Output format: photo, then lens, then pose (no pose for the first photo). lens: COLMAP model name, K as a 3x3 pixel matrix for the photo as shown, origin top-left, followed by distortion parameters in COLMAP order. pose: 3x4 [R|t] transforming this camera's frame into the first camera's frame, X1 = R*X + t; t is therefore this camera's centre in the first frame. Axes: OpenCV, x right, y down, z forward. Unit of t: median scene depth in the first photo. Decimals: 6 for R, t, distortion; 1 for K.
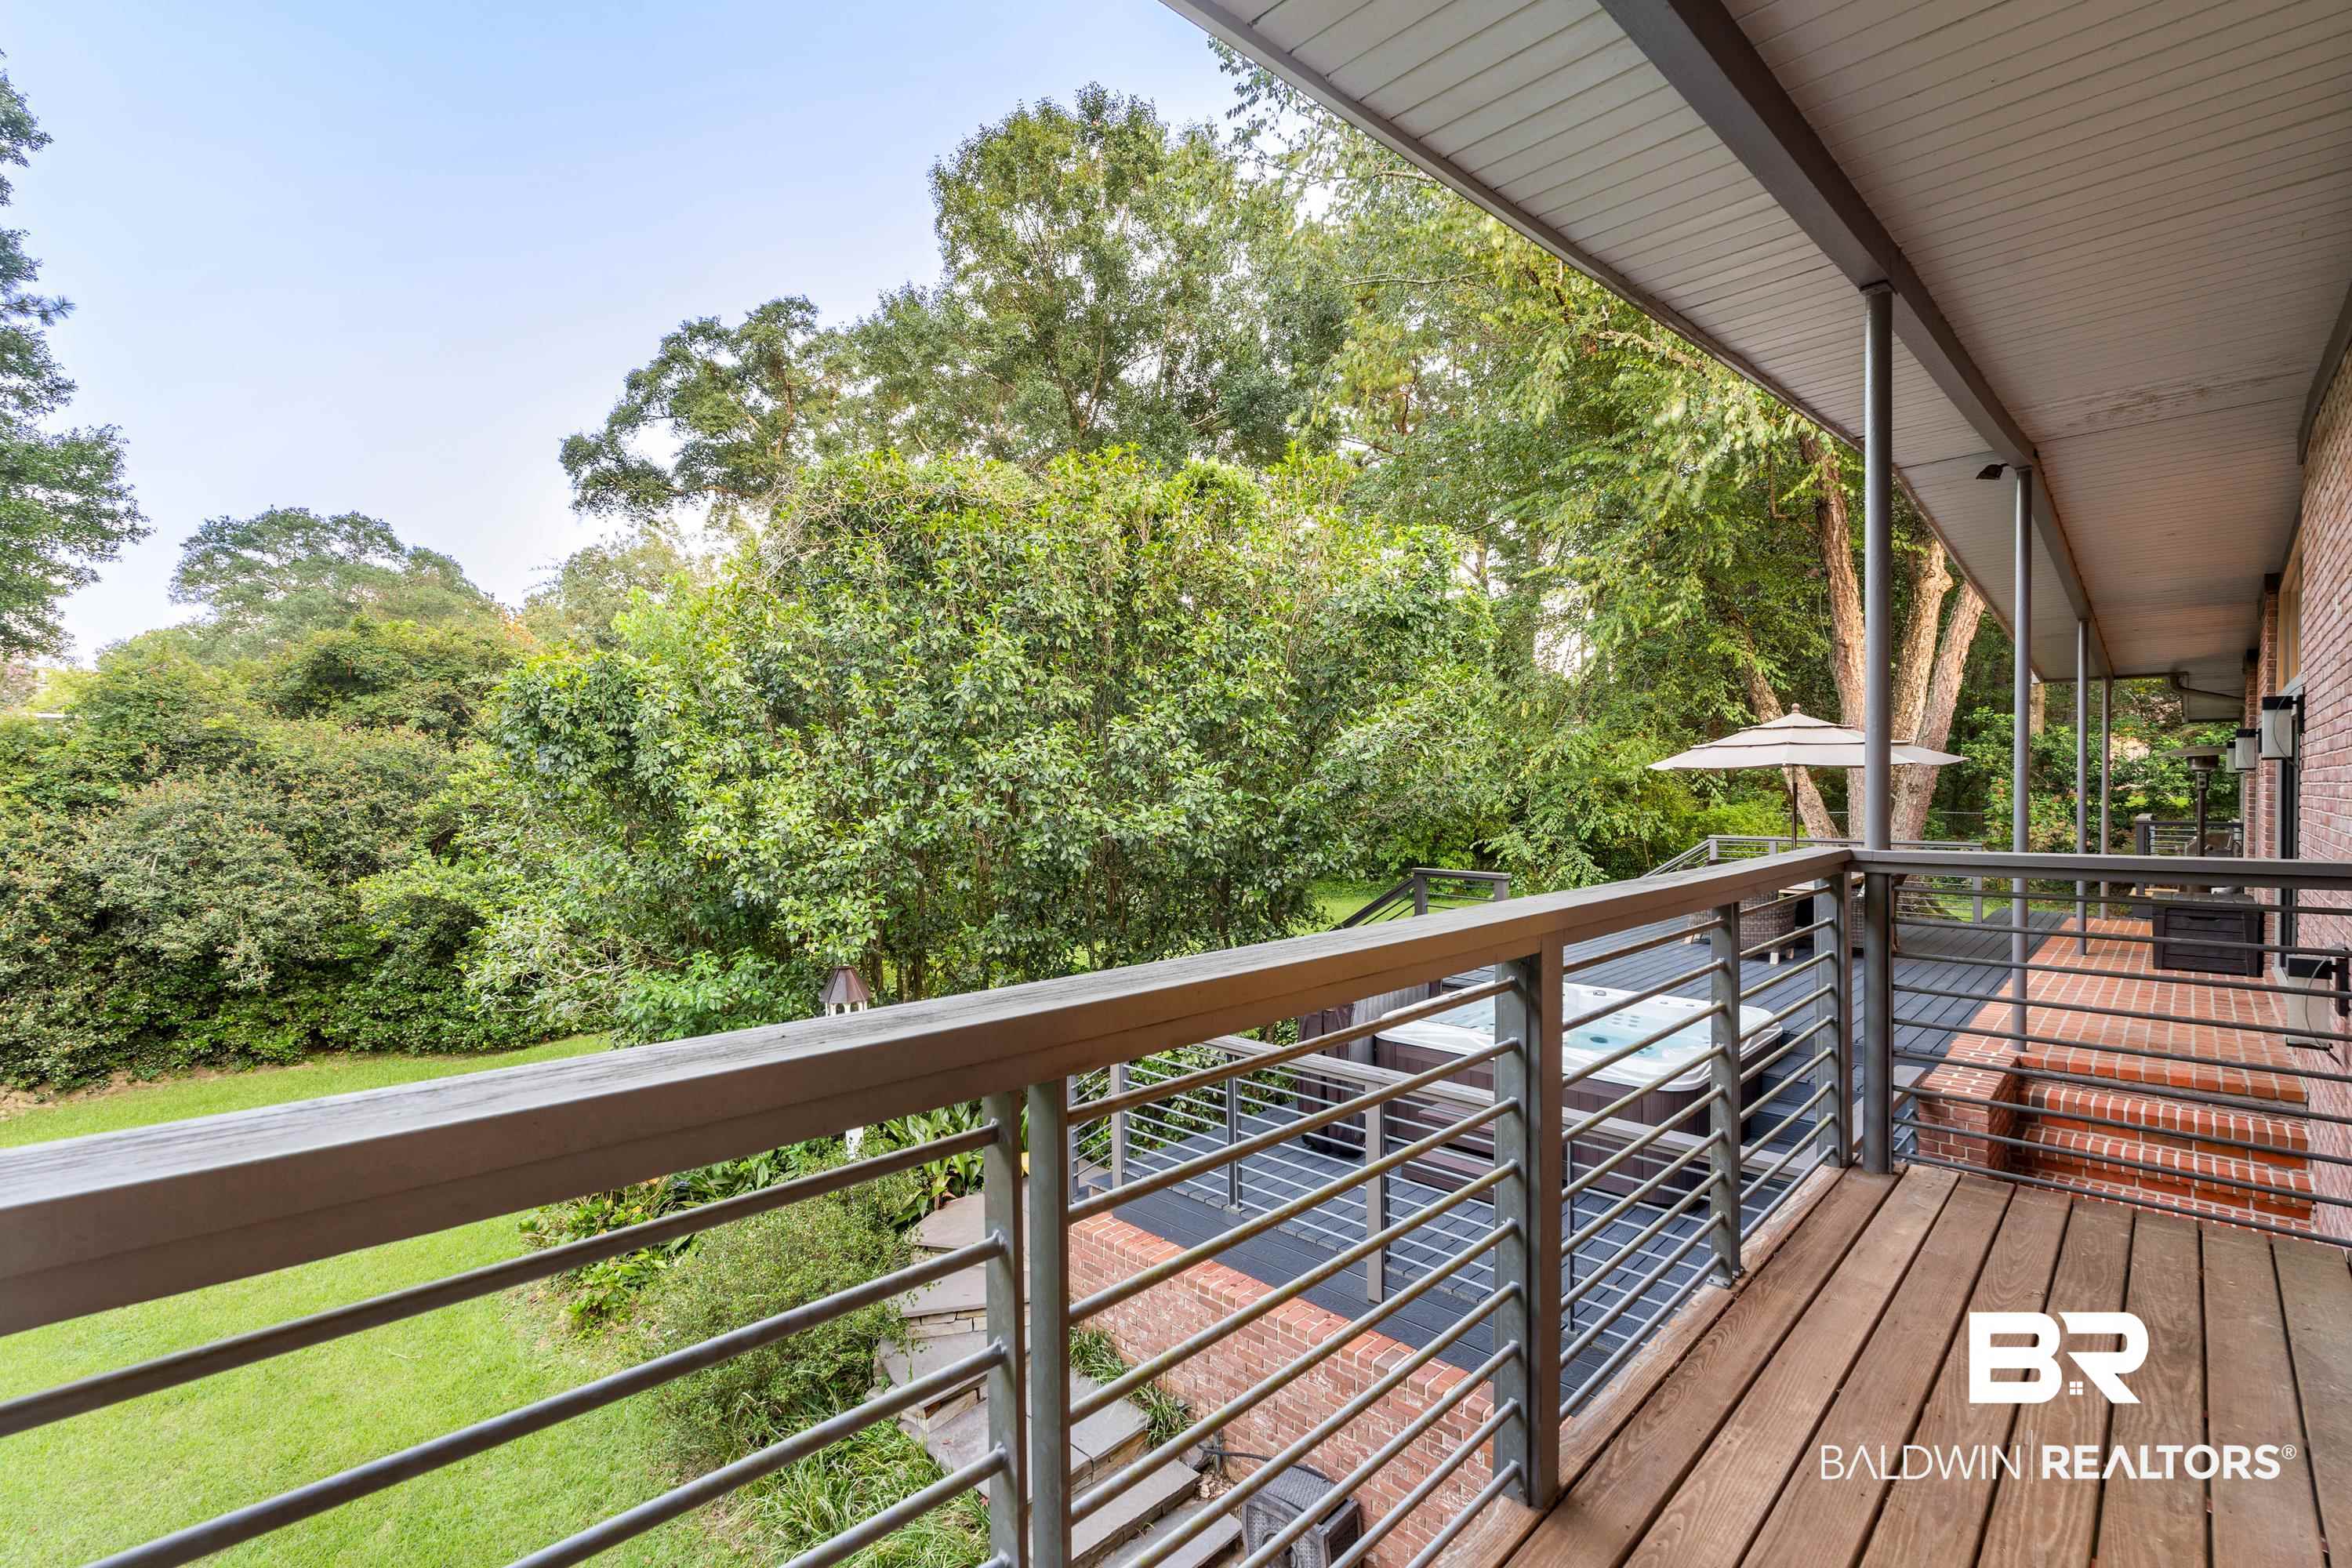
lens RADIAL K [[1059.1, 0, 1167.5], [0, 1059.1, 807.9], [0, 0, 1]] dist [-0.002785, -0.001414]
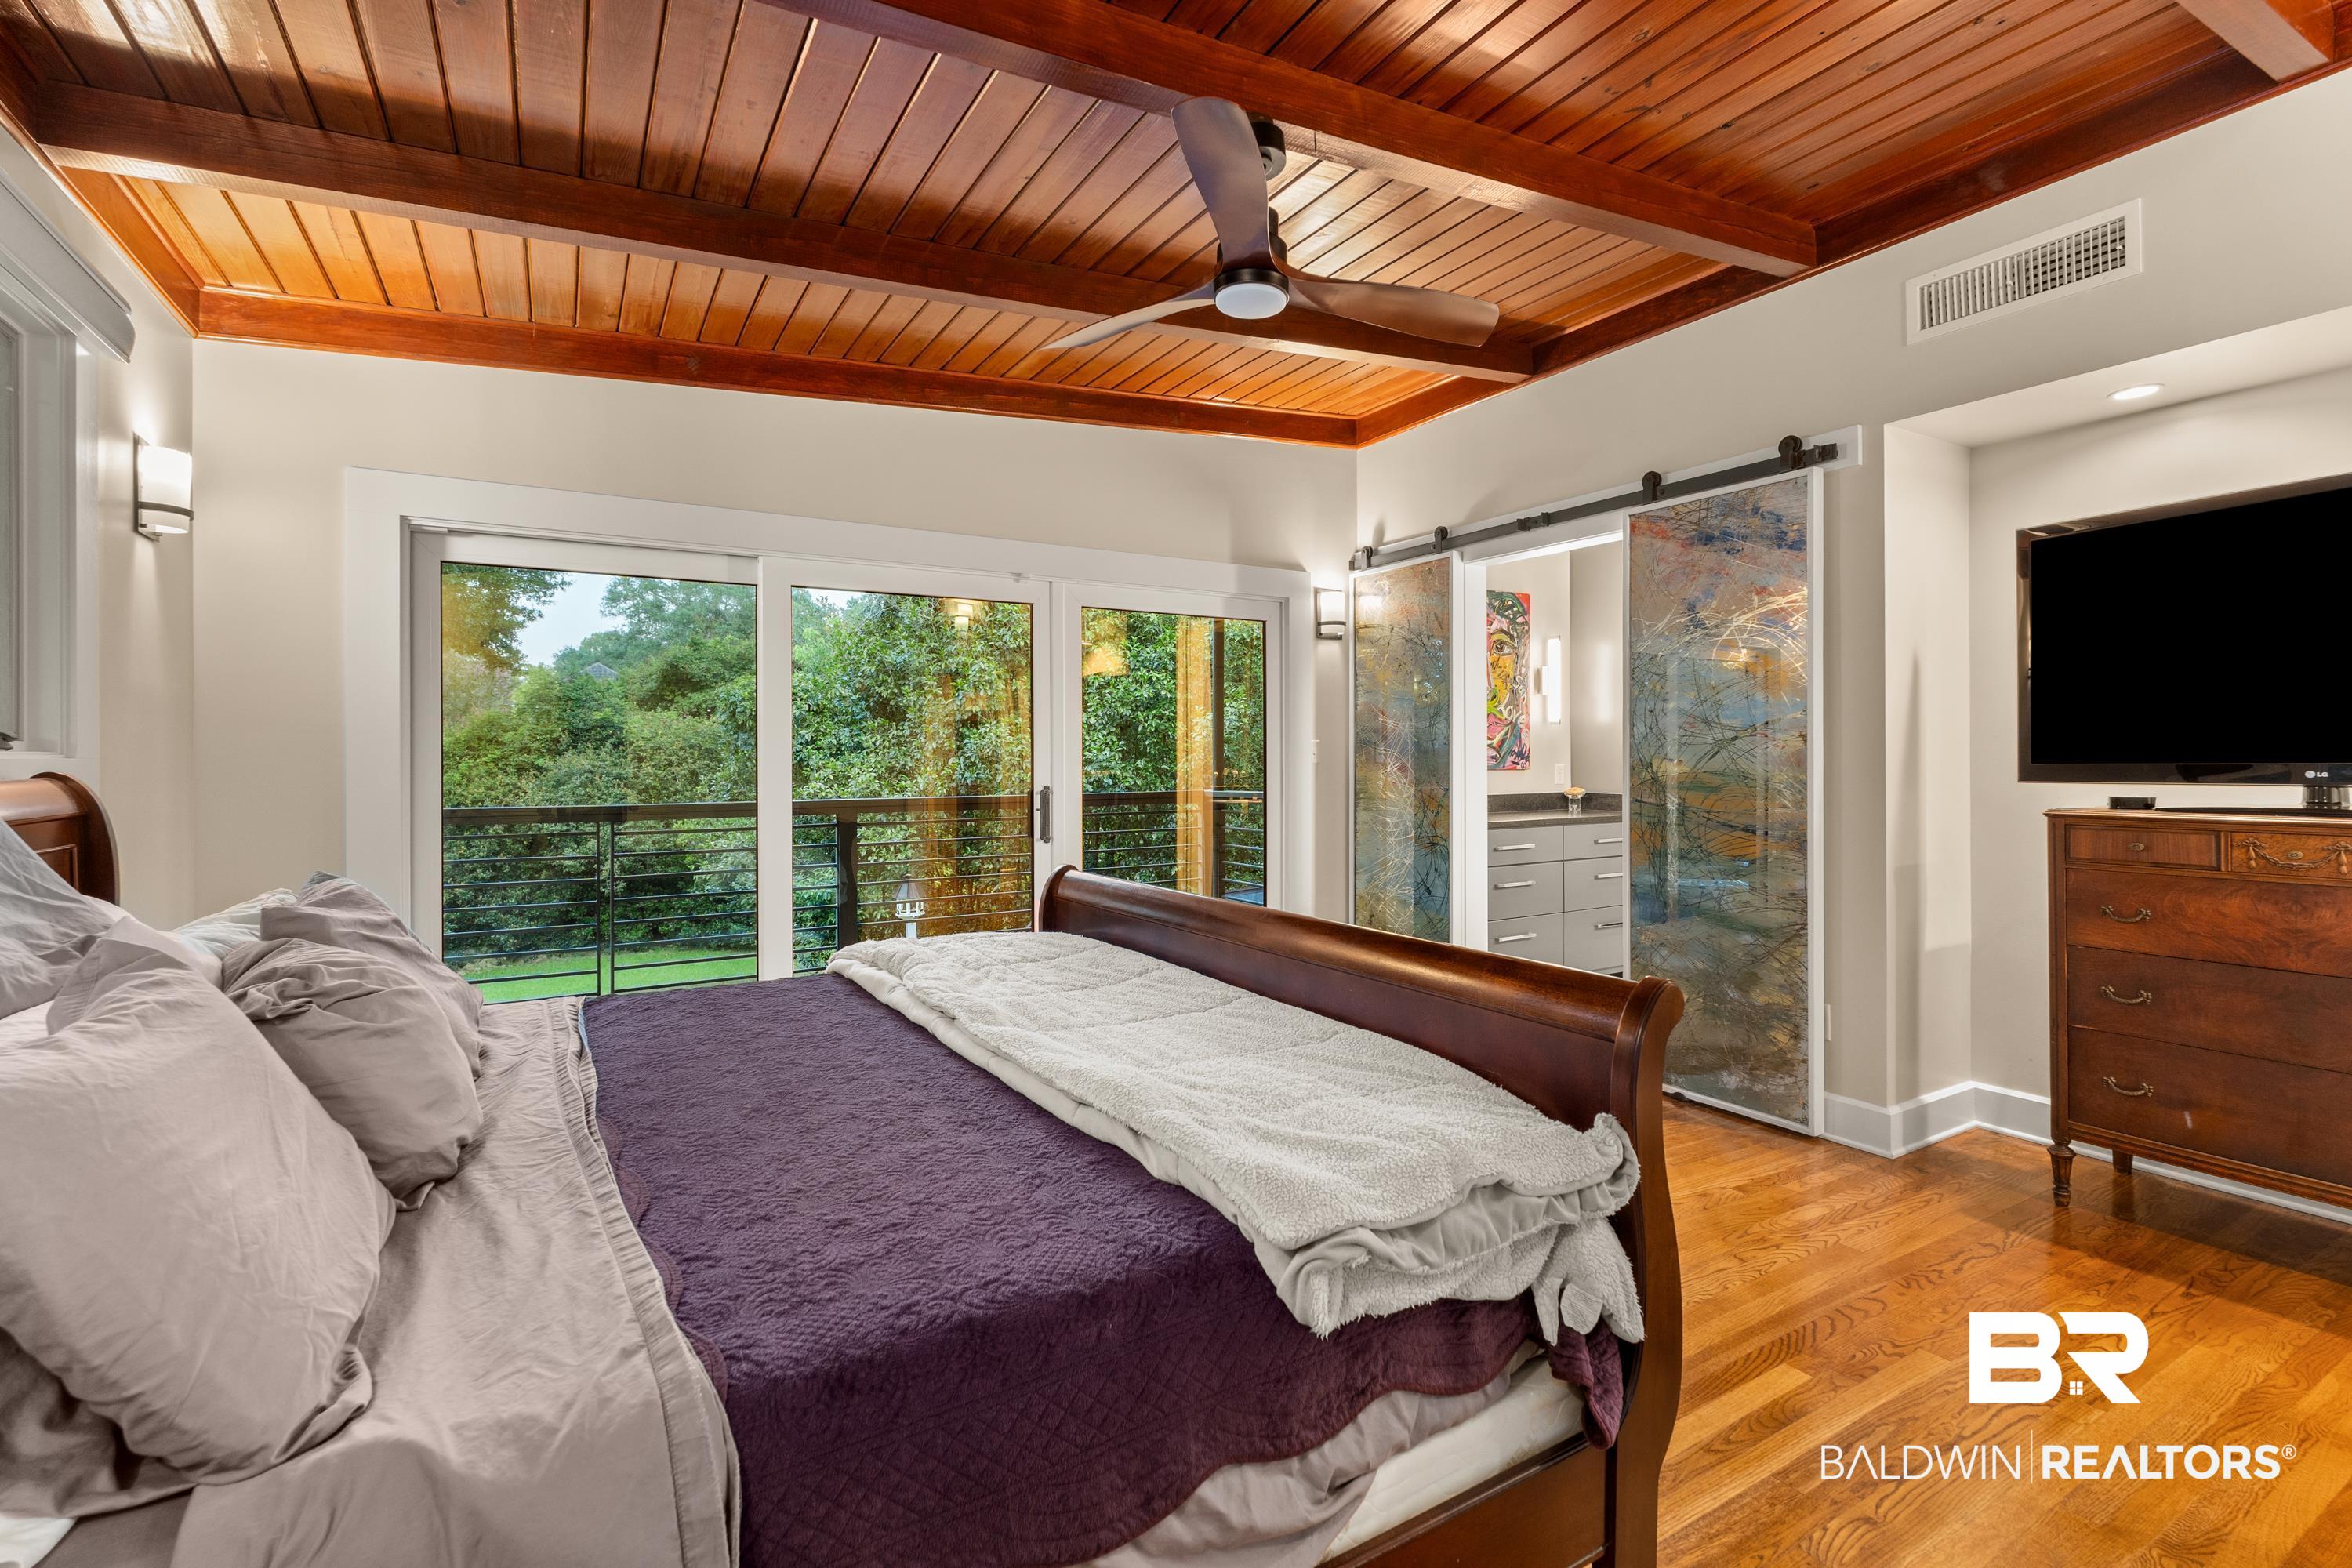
lens RADIAL K [[1059.1, 0, 1160.8], [0, 1059.1, 752.2], [0, 0, 1]] dist [-0.002785, -0.001414]
pose [[0.961739, -0.000939, -0.273967, 0.256411], [-0.006067, 0.999676, -0.024726, 0.003645], [0.273901, 0.025442, 0.961421, -0.205940]]
